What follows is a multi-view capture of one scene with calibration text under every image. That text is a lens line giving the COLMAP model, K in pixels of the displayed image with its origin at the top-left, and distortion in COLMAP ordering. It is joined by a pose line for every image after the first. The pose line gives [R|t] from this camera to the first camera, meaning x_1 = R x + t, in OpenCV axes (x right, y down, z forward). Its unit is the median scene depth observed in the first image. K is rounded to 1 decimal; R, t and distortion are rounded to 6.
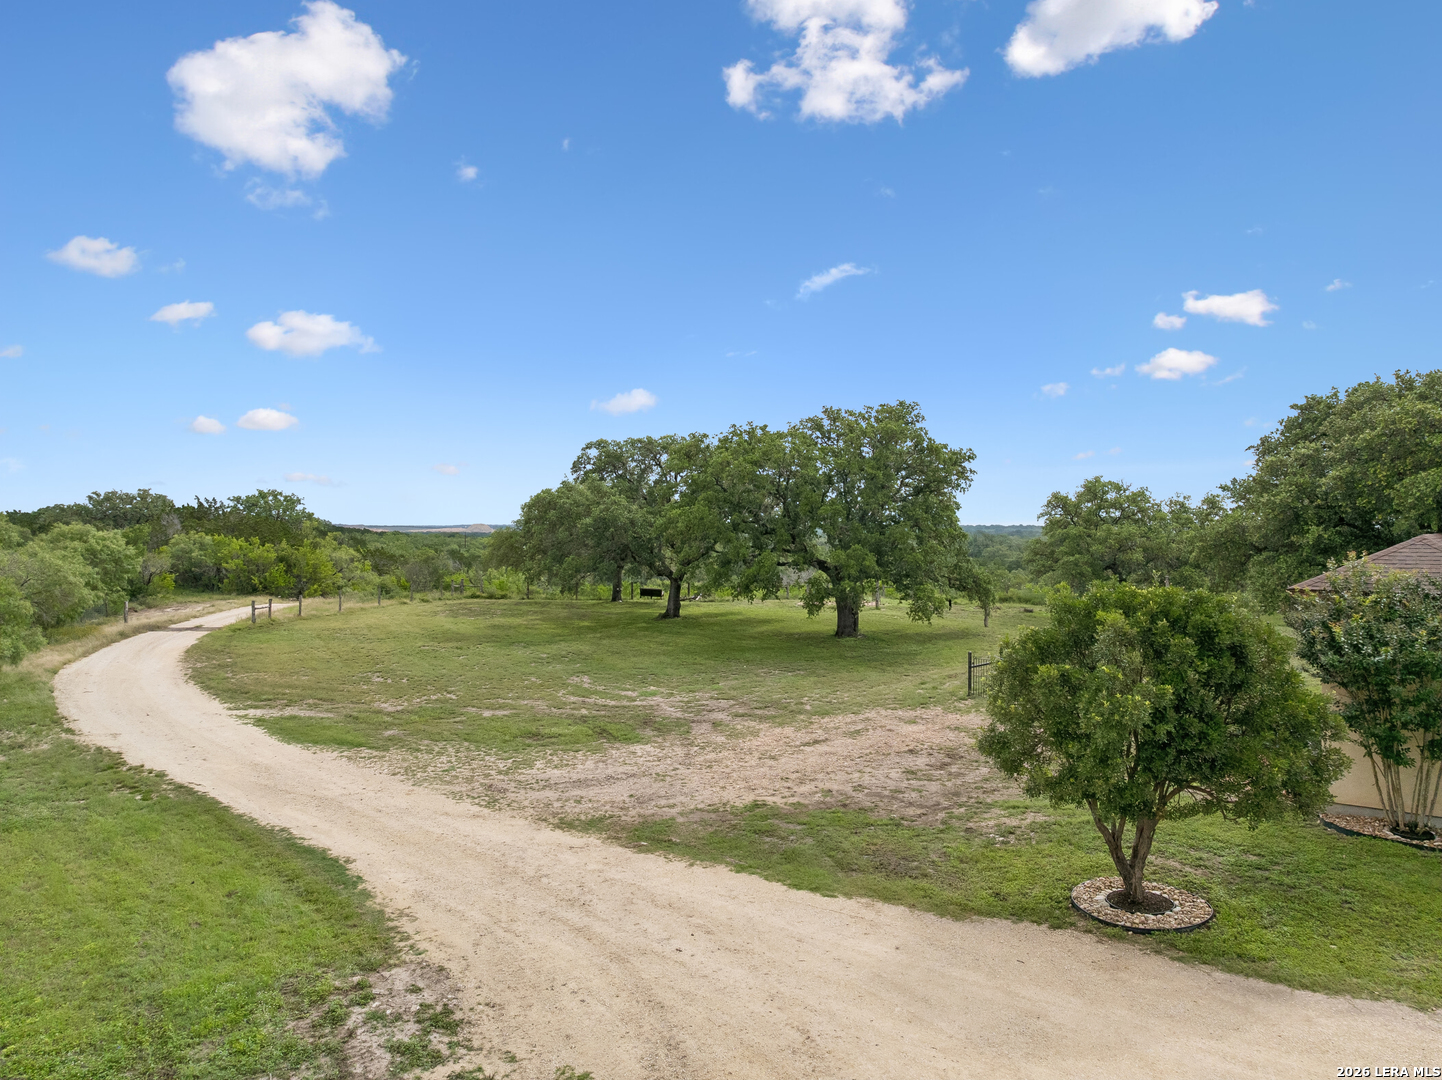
lens RADIAL K [[1006.4, 0, 713.2], [0, 1006.4, 541.5], [0, 0, 1]] dist [0.003407, -0.000832]
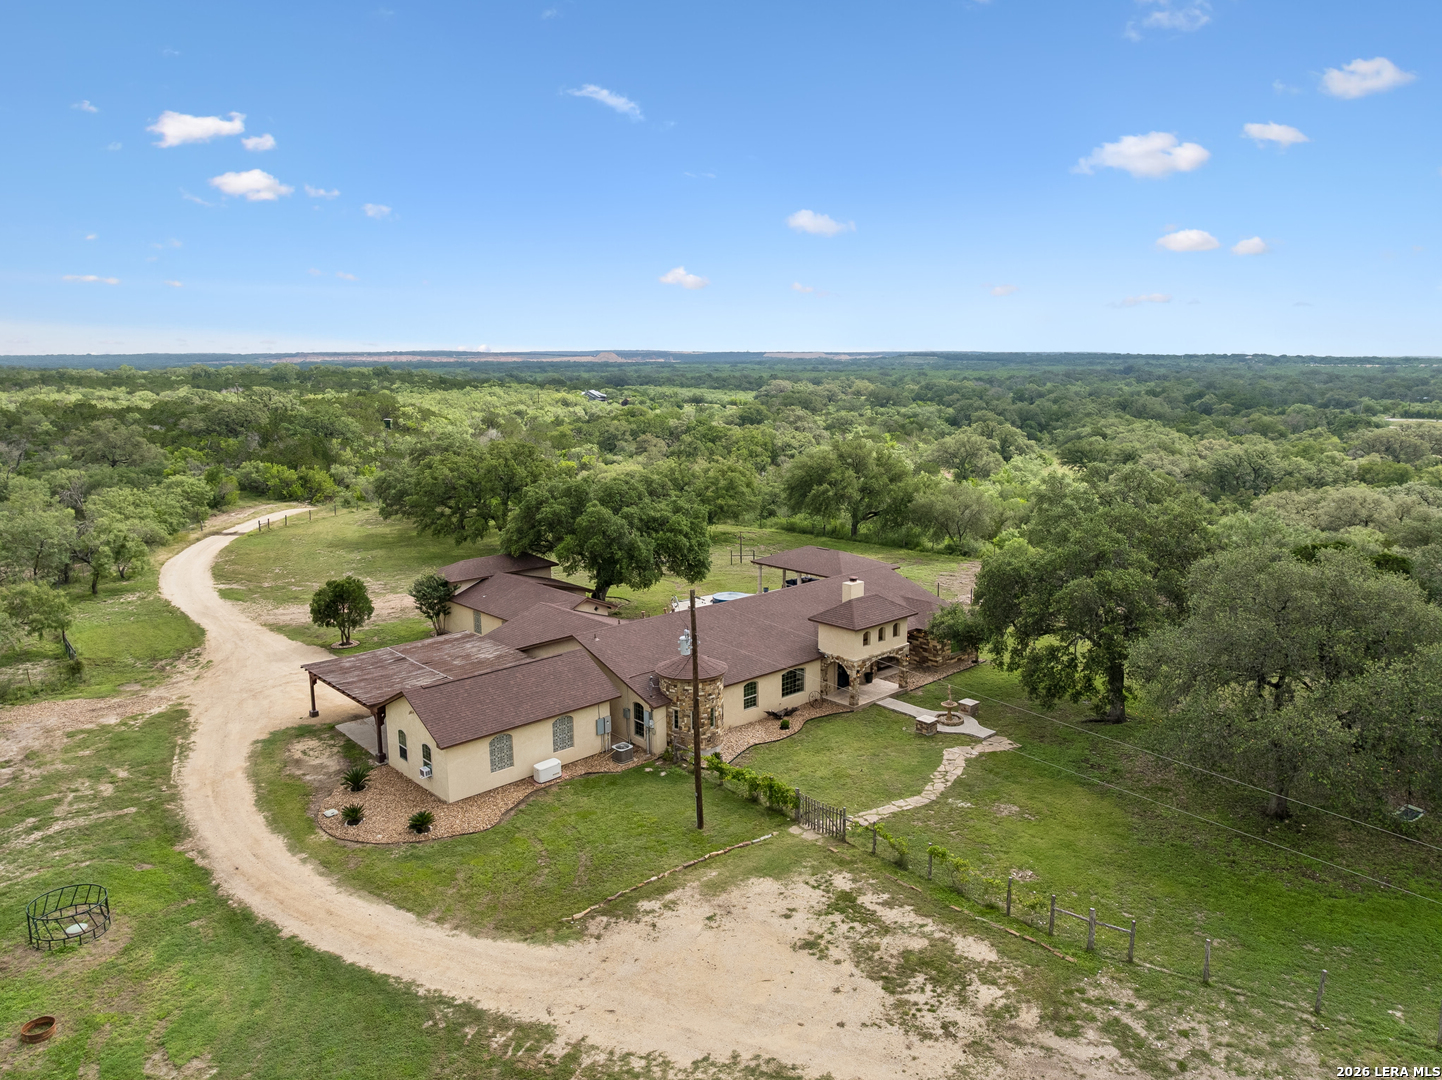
lens RADIAL K [[1006.4, 0, 712.1], [0, 1006.4, 537.3], [0, 0, 1]] dist [0.003407, -0.000832]
pose [[0.991530, 0.012875, -0.129237, 0.784567], [0.009012, 0.985855, 0.167356, -0.262818], [0.129563, -0.167103, 0.977389, -0.965266]]
